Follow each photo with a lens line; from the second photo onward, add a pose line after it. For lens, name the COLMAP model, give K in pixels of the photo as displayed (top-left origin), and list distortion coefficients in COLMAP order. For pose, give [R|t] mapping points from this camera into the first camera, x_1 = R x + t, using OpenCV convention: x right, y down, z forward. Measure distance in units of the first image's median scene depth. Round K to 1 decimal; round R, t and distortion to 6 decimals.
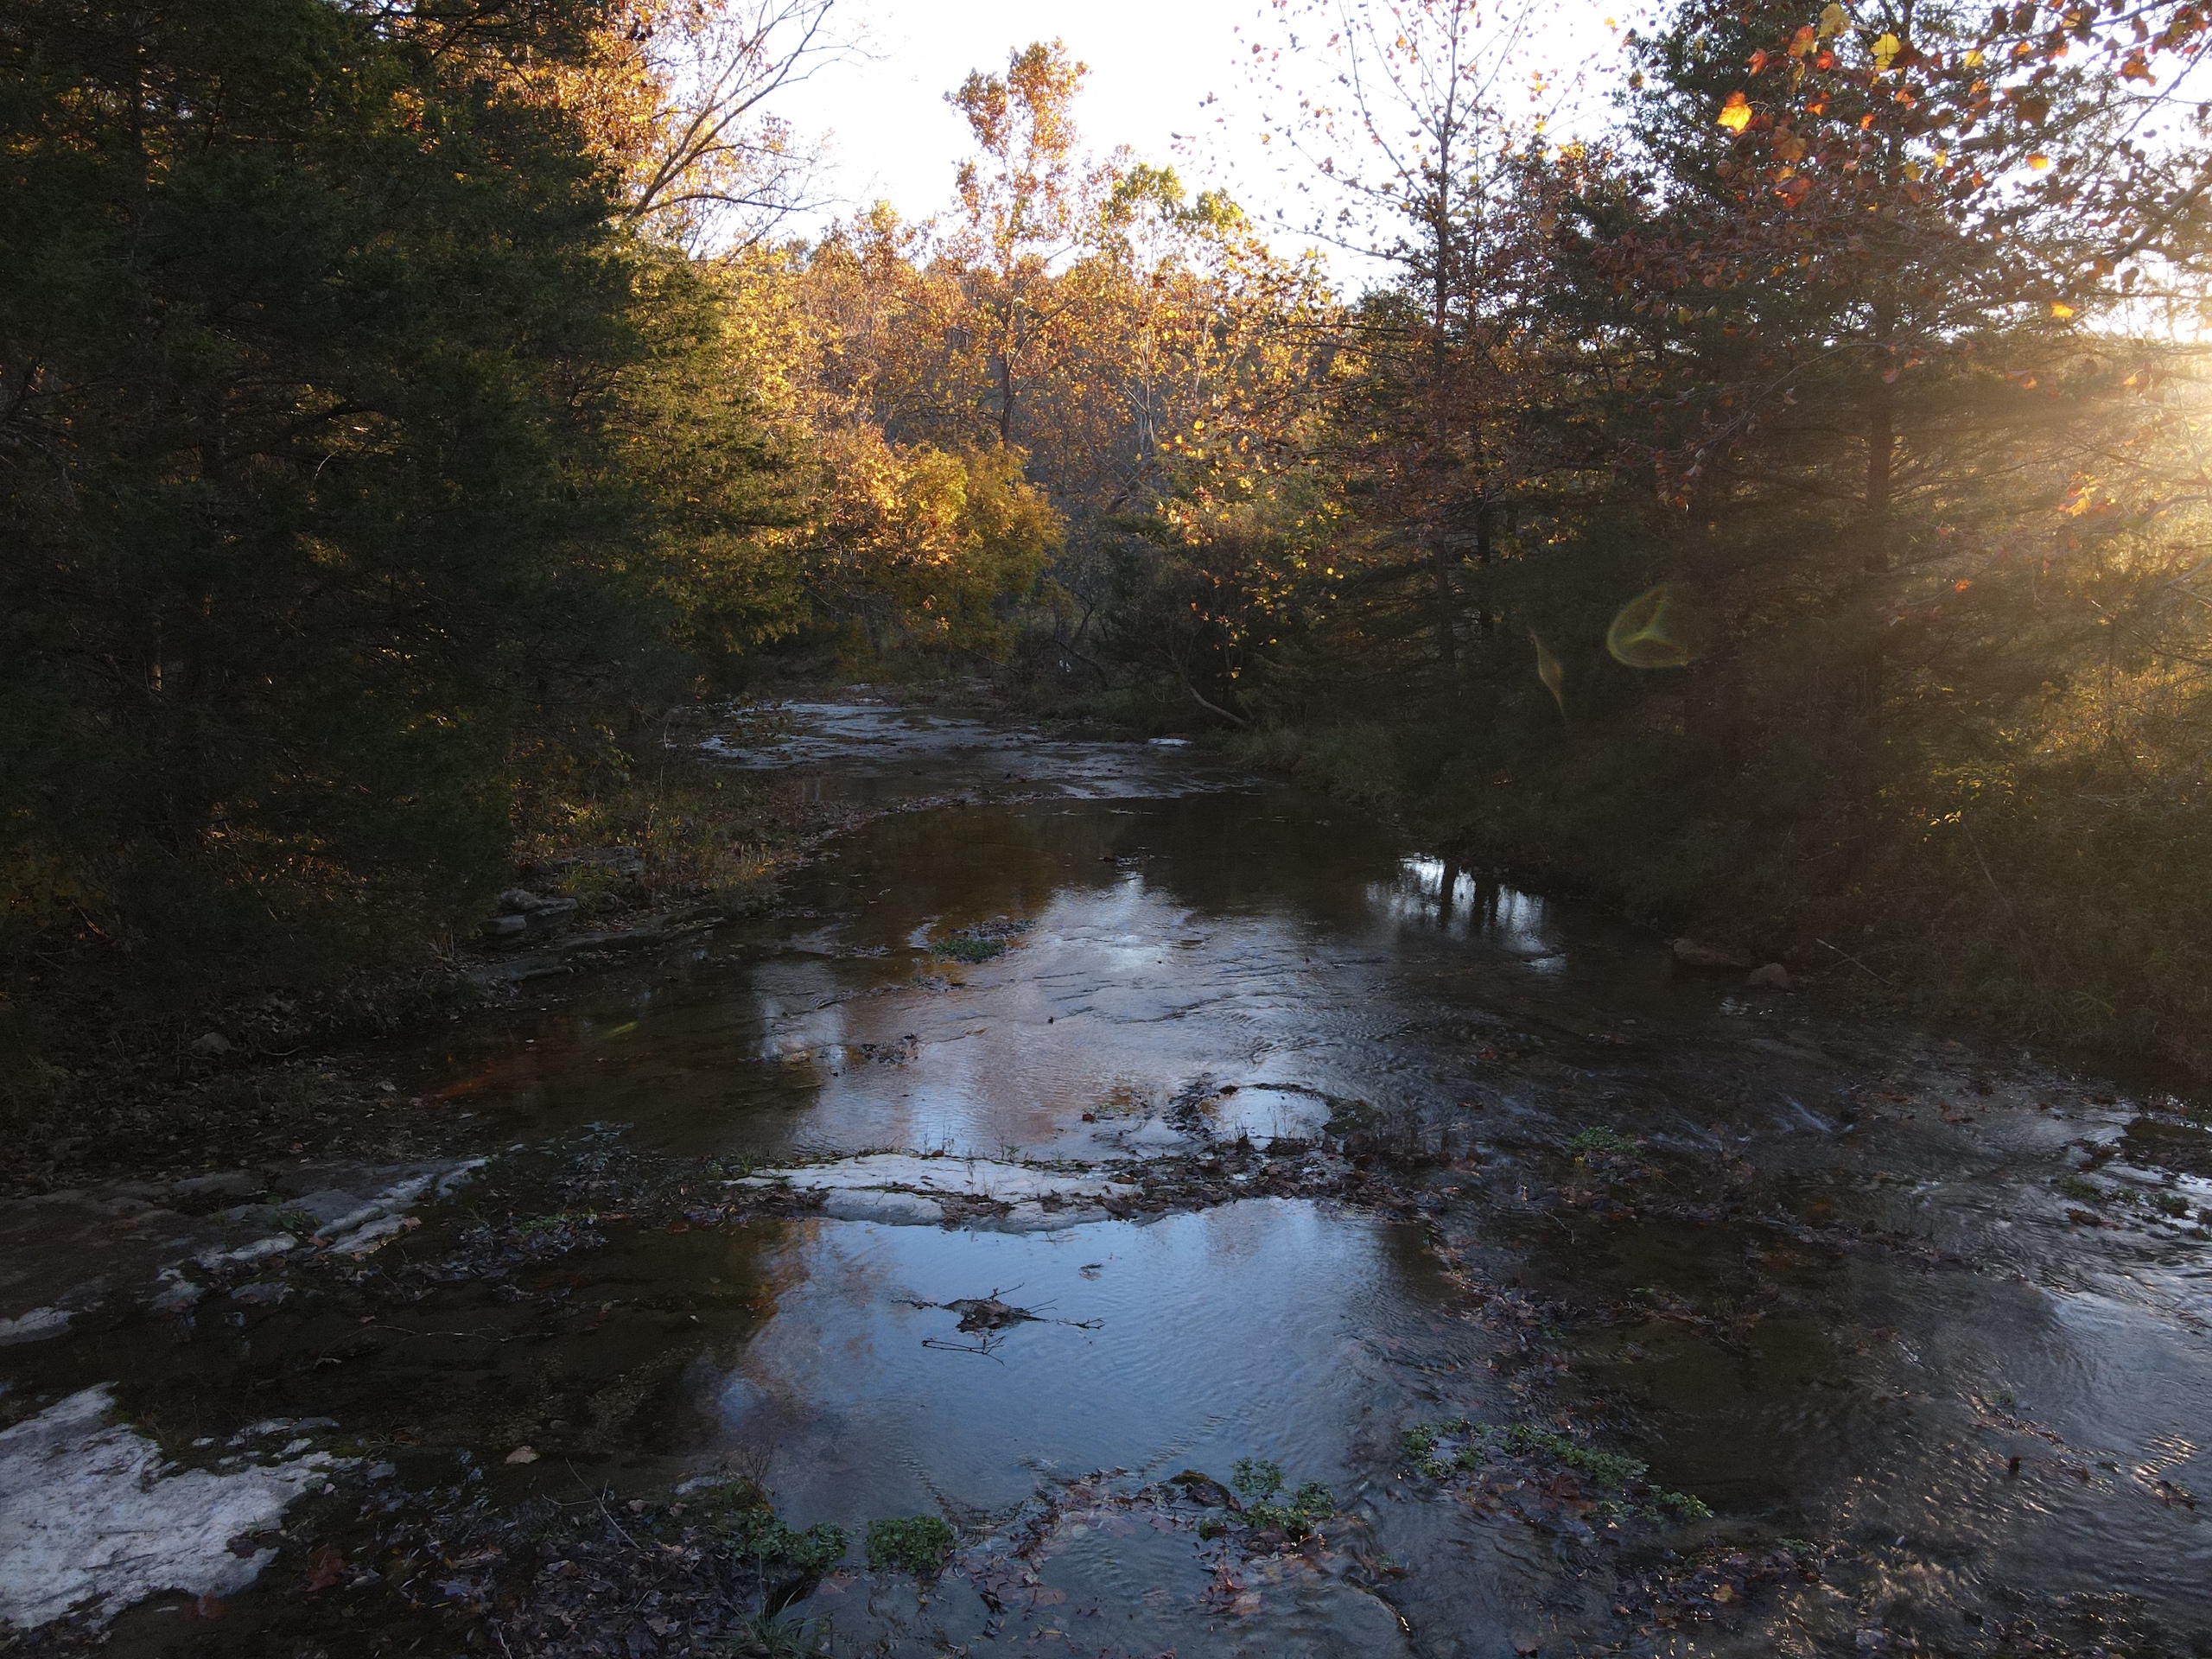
lens RADIAL K [[1616.4, 0, 1102.8], [0, 1616.4, 822.7], [0, 0, 1]] dist [0.017648, -0.010763]
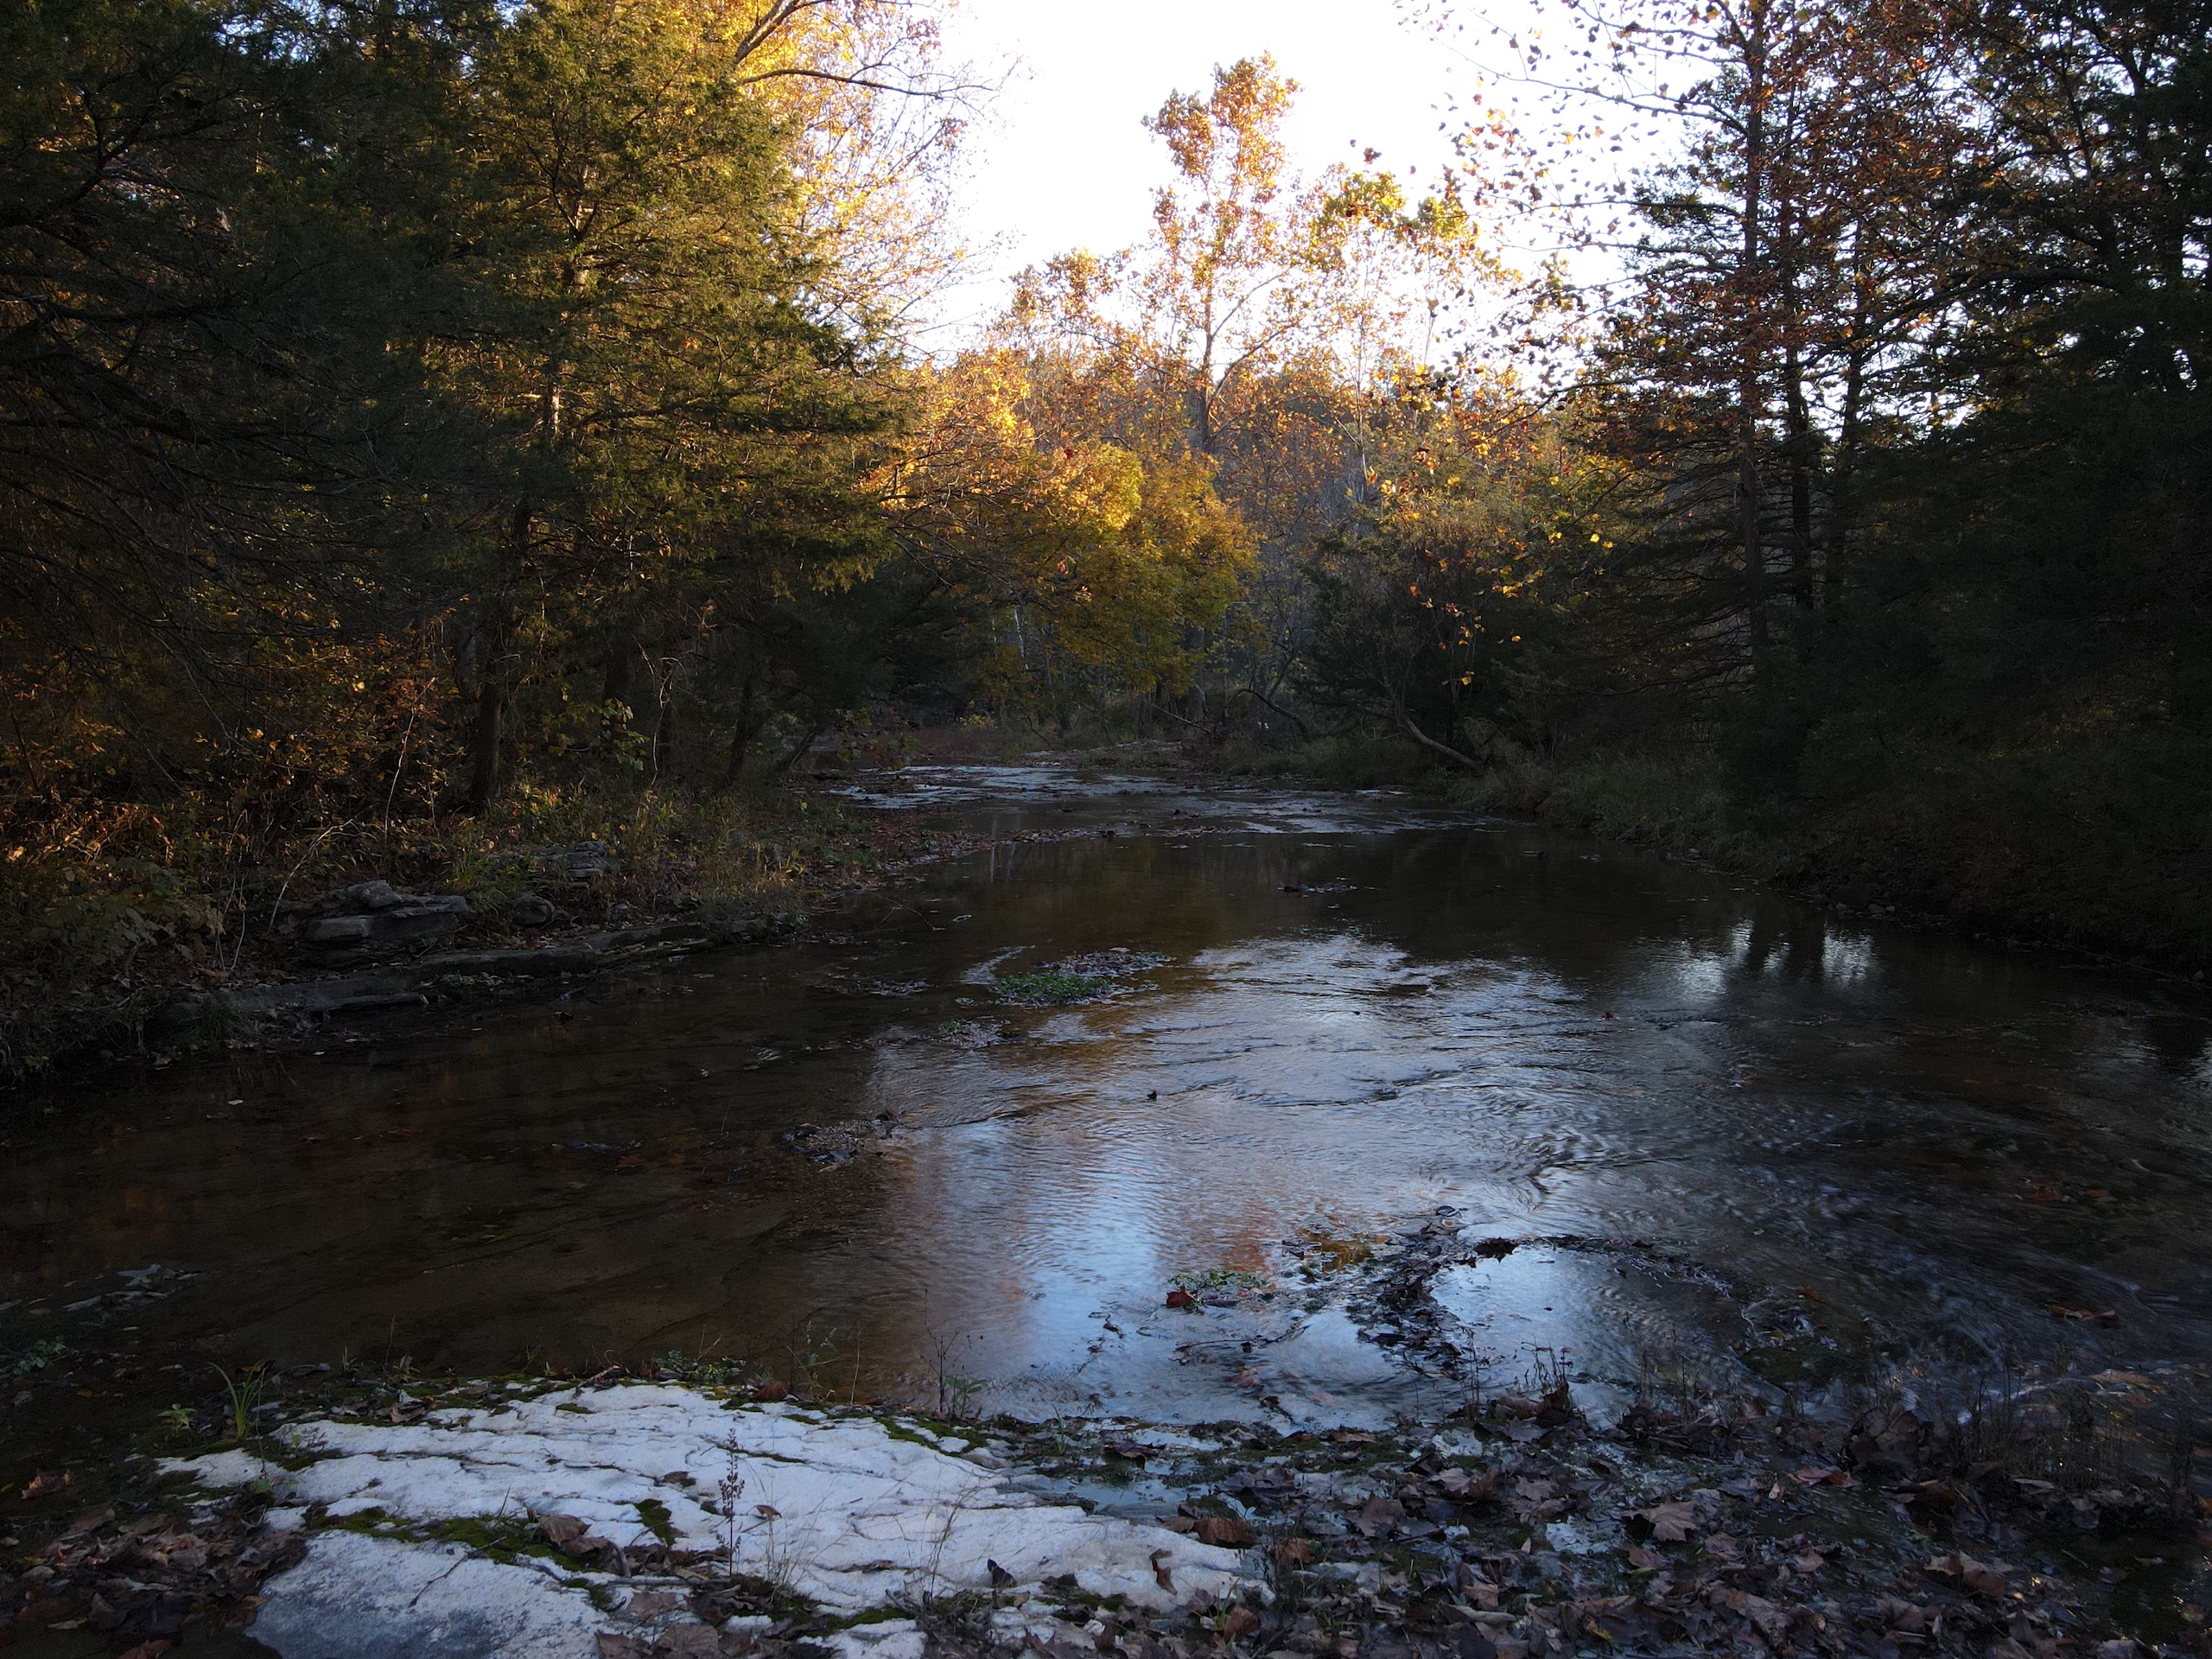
lens RADIAL K [[1616.4, 0, 1105.1], [0, 1616.4, 843.6], [0, 0, 1]] dist [0.017648, -0.010763]
pose [[0.991629, 0.010506, -0.128693, 0.008261], [-0.017312, 0.998503, -0.051887, 0.024527], [0.127955, 0.053681, 0.990326, 0.168364]]
